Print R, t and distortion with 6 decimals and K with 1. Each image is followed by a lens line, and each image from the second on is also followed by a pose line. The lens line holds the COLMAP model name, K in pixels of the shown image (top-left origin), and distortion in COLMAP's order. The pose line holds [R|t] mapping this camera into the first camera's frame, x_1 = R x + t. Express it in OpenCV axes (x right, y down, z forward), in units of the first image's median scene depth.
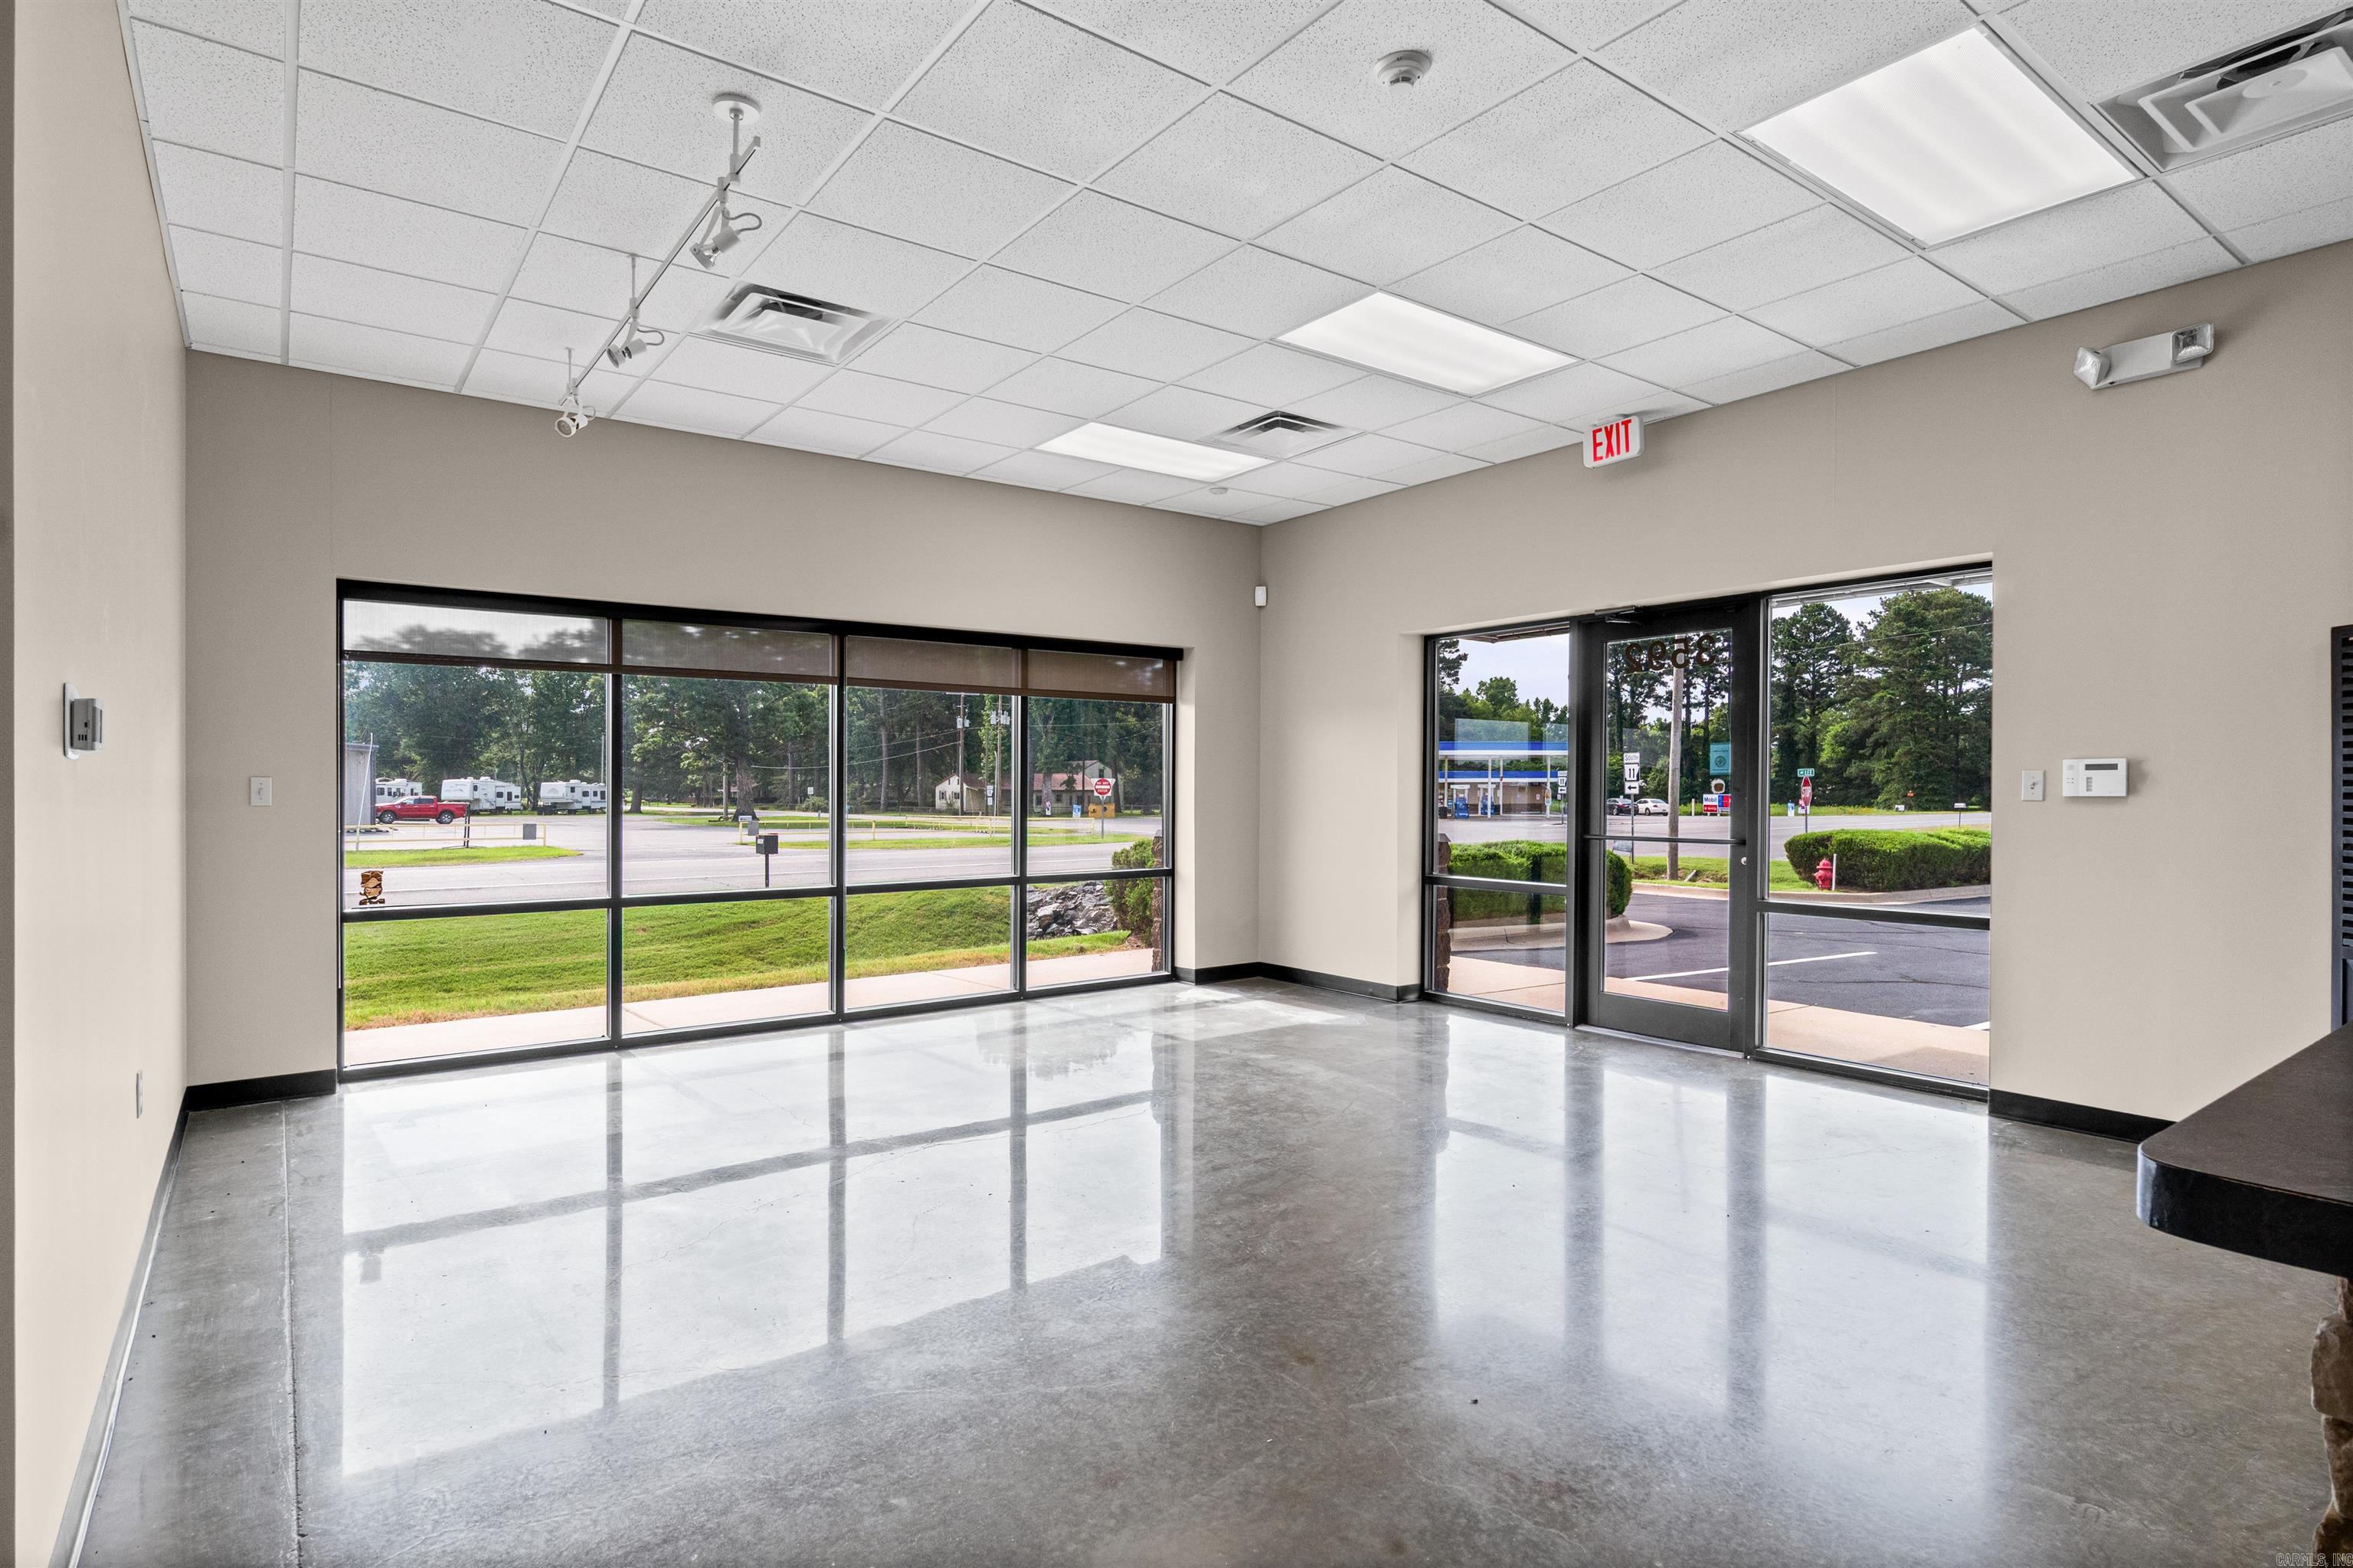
lens RADIAL K [[1205.0, 0, 1163.6], [0, 1205.0, 789.2], [0, 0, 1]] dist [0.014938, -0.000203]
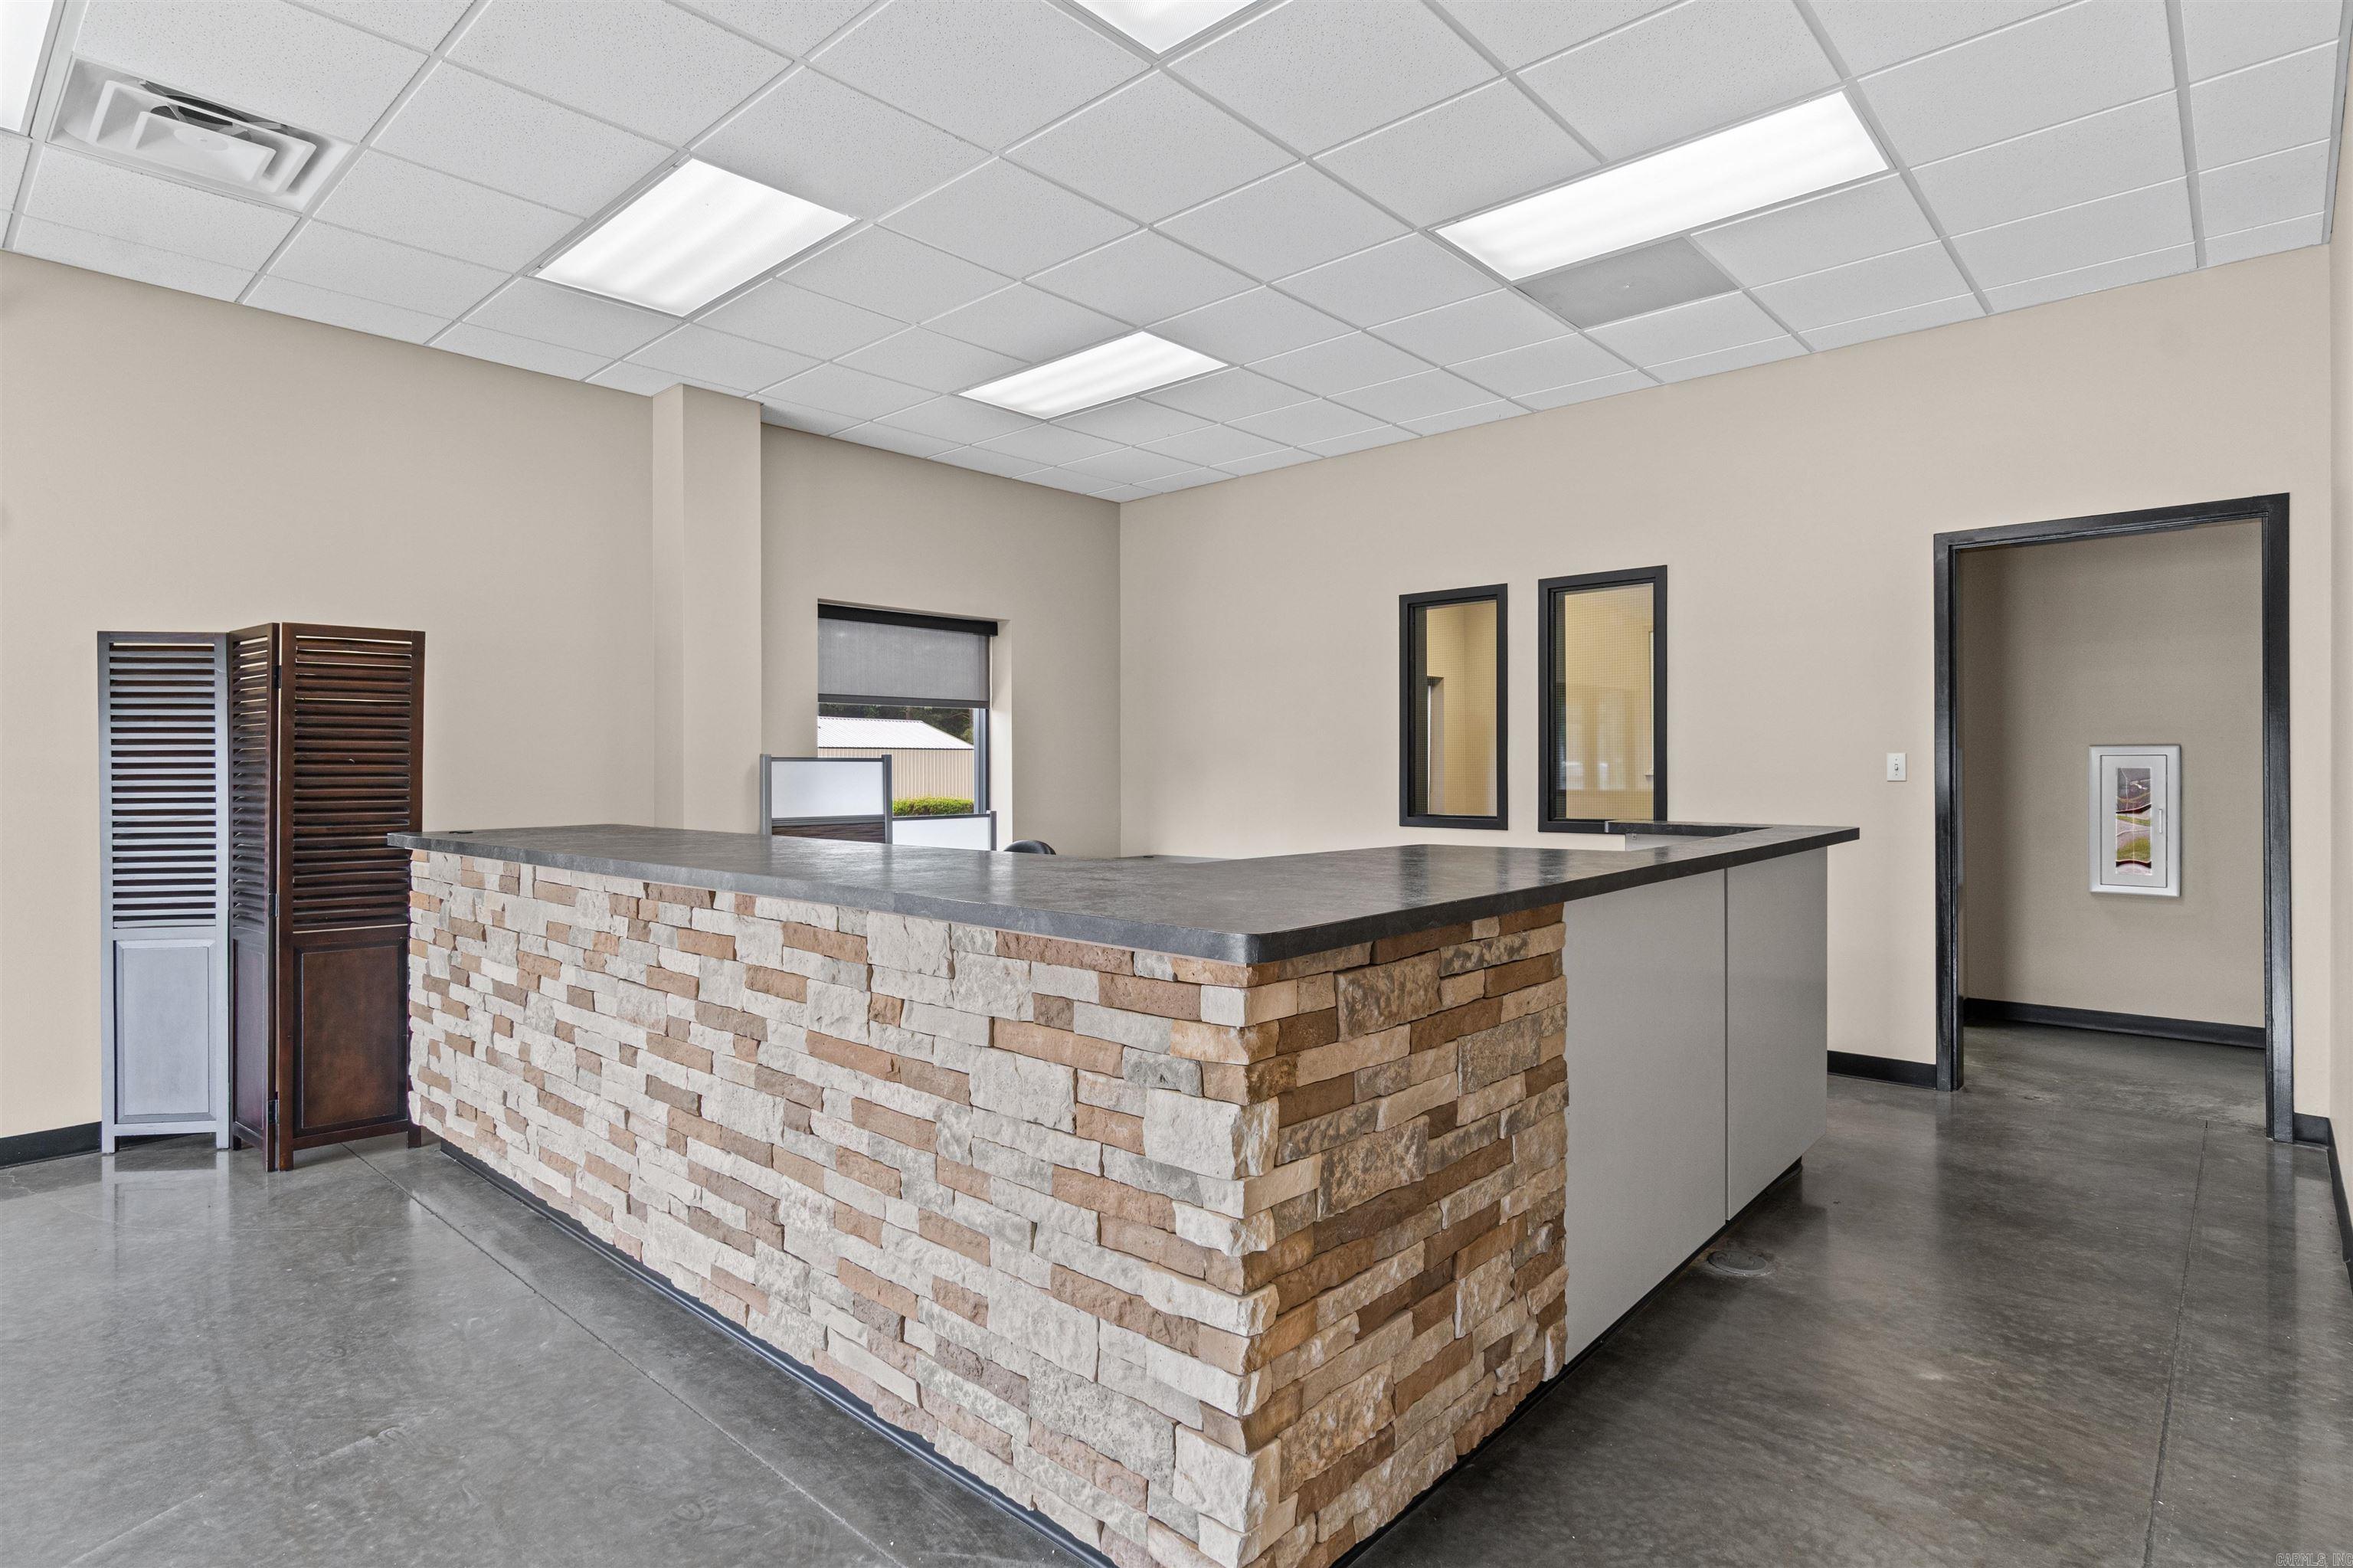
lens RADIAL K [[1205.0, 0, 1160.4], [0, 1205.0, 777.1], [0, 0, 1]] dist [0.014938, -0.000203]
pose [[-0.183538, -0.004375, 0.983003, -0.277782], [0.005004, 0.999973, 0.005385, -0.006682], [-0.983000, 0.005908, -0.183511, 0.307758]]
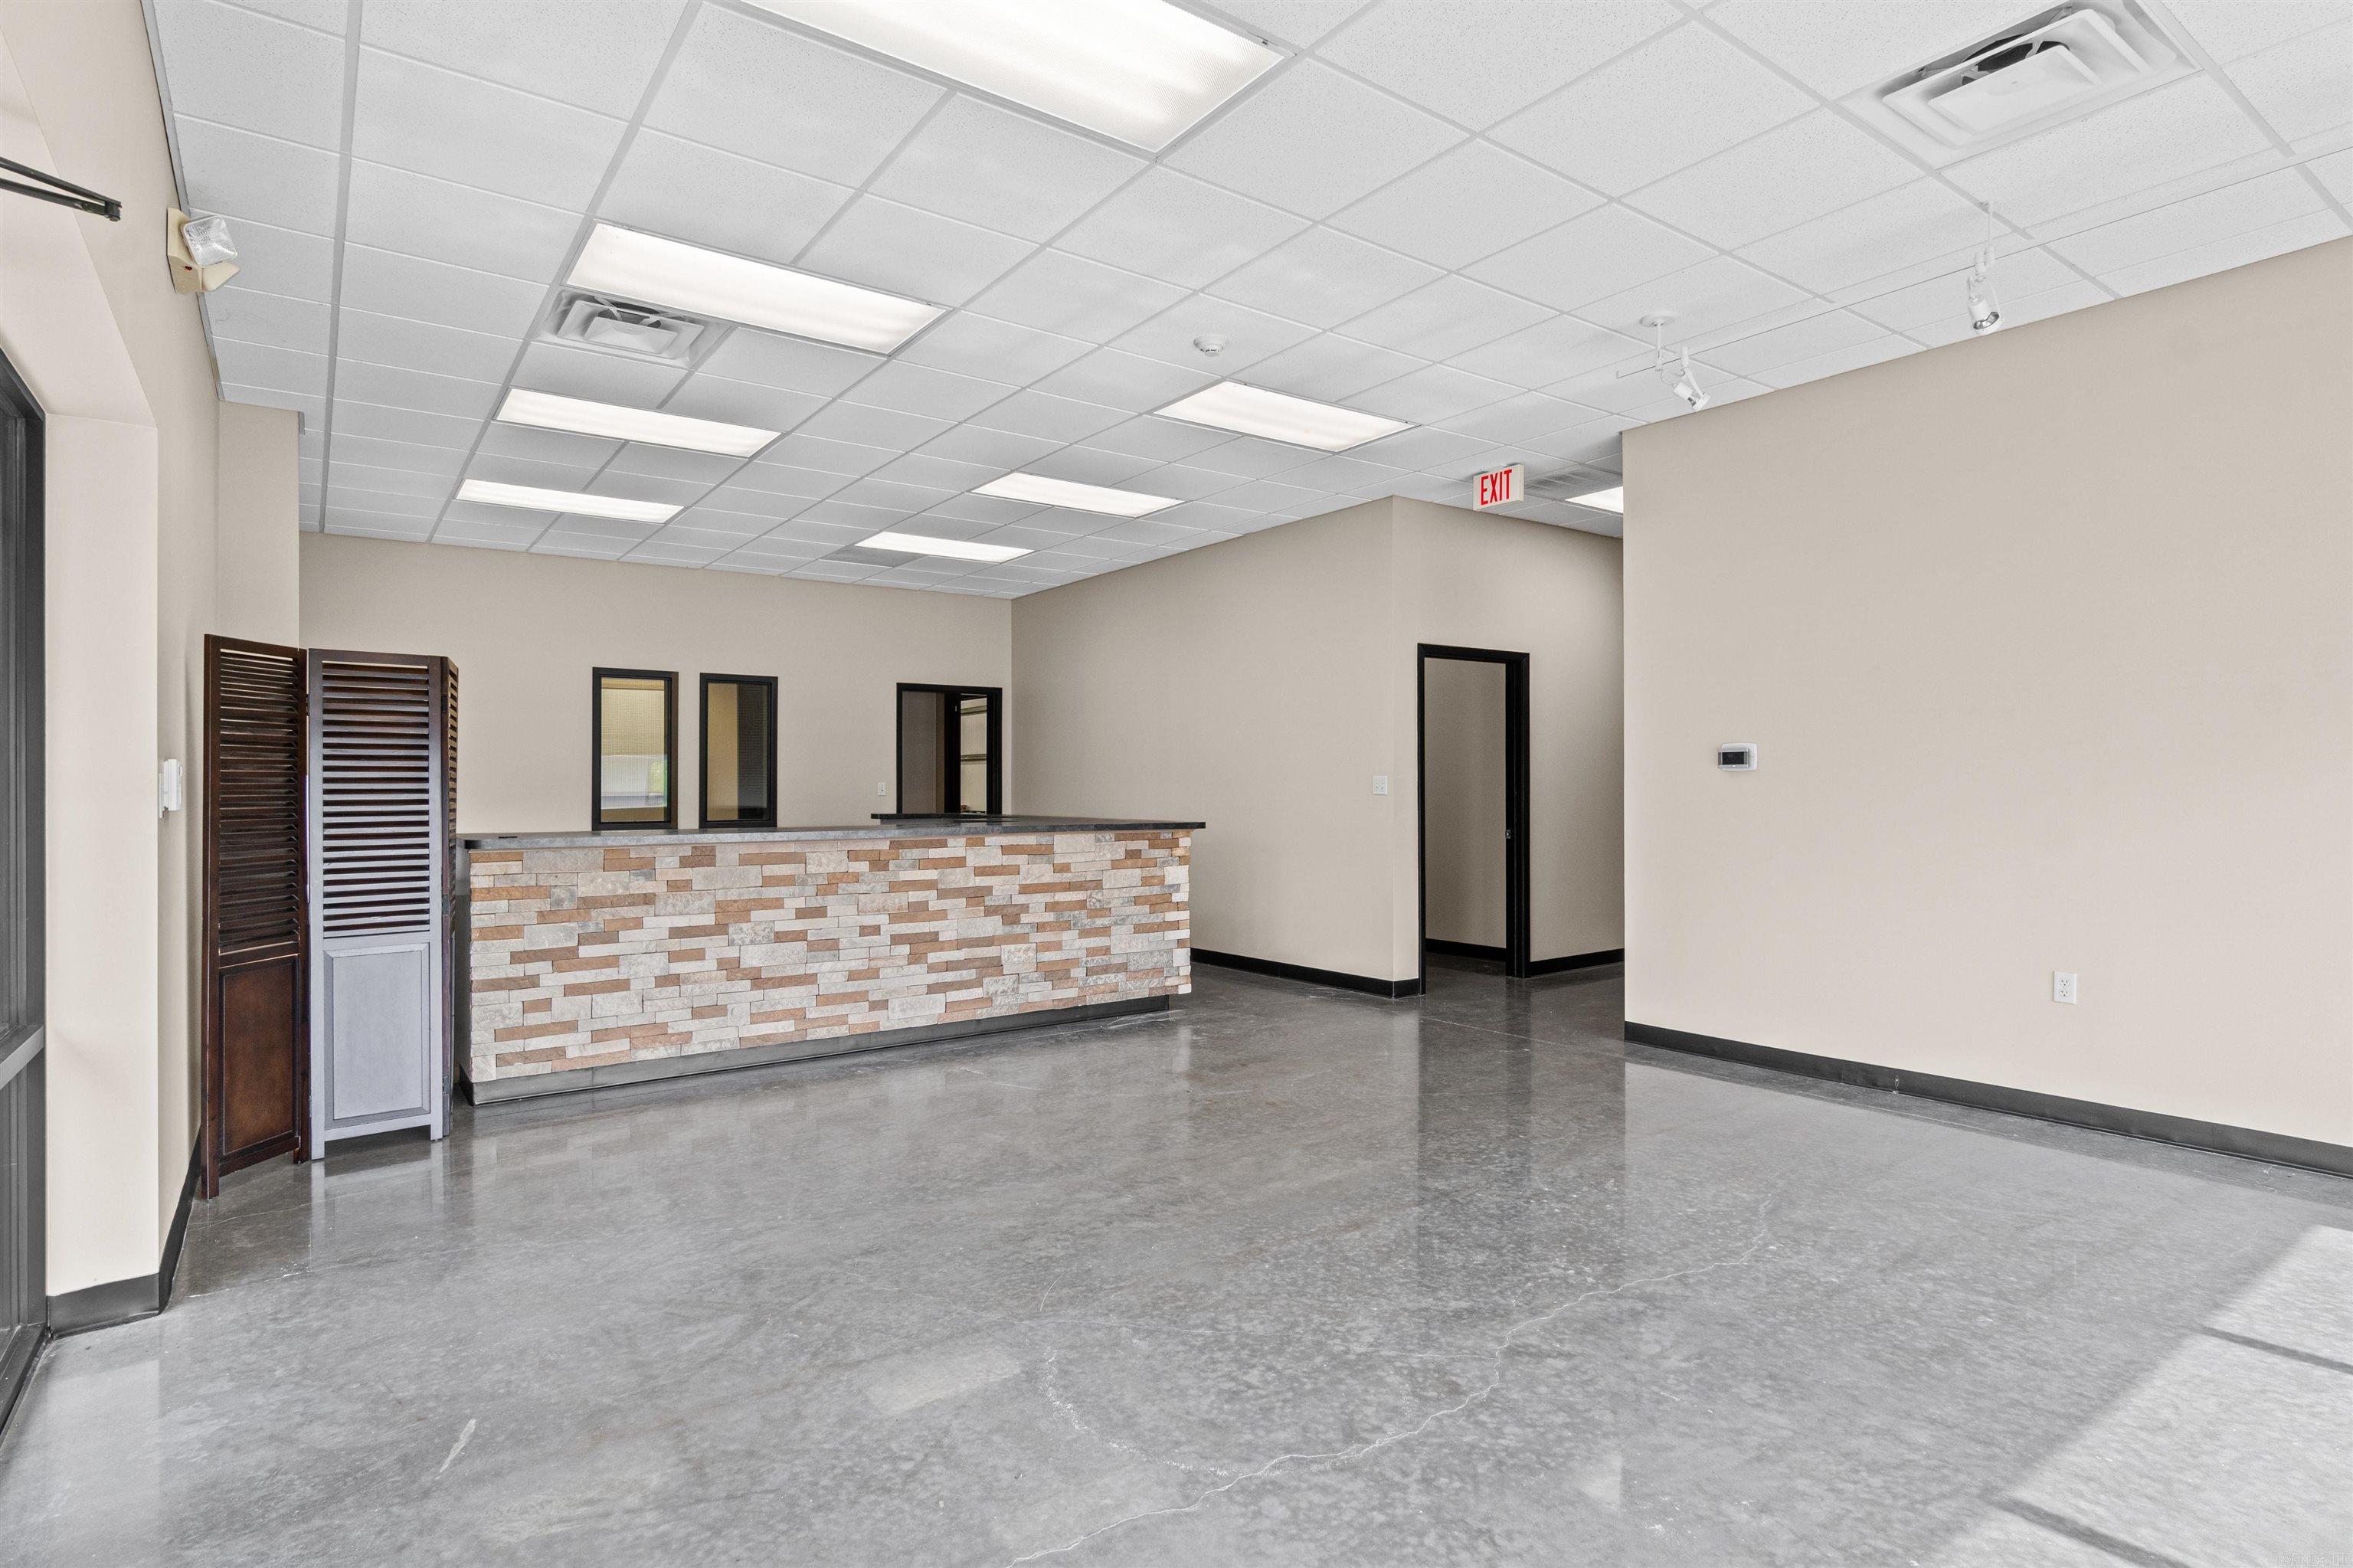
lens RADIAL K [[1205.0, 0, 1175.6], [0, 1205.0, 783.2], [0, 0, 1]] dist [0.014938, -0.000203]
pose [[-0.999848, 0.009034, 0.014915, 0.147914], [0.009010, 0.999958, -0.001713, -0.006999], [-0.014930, -0.001578, -0.999887, 2.093288]]
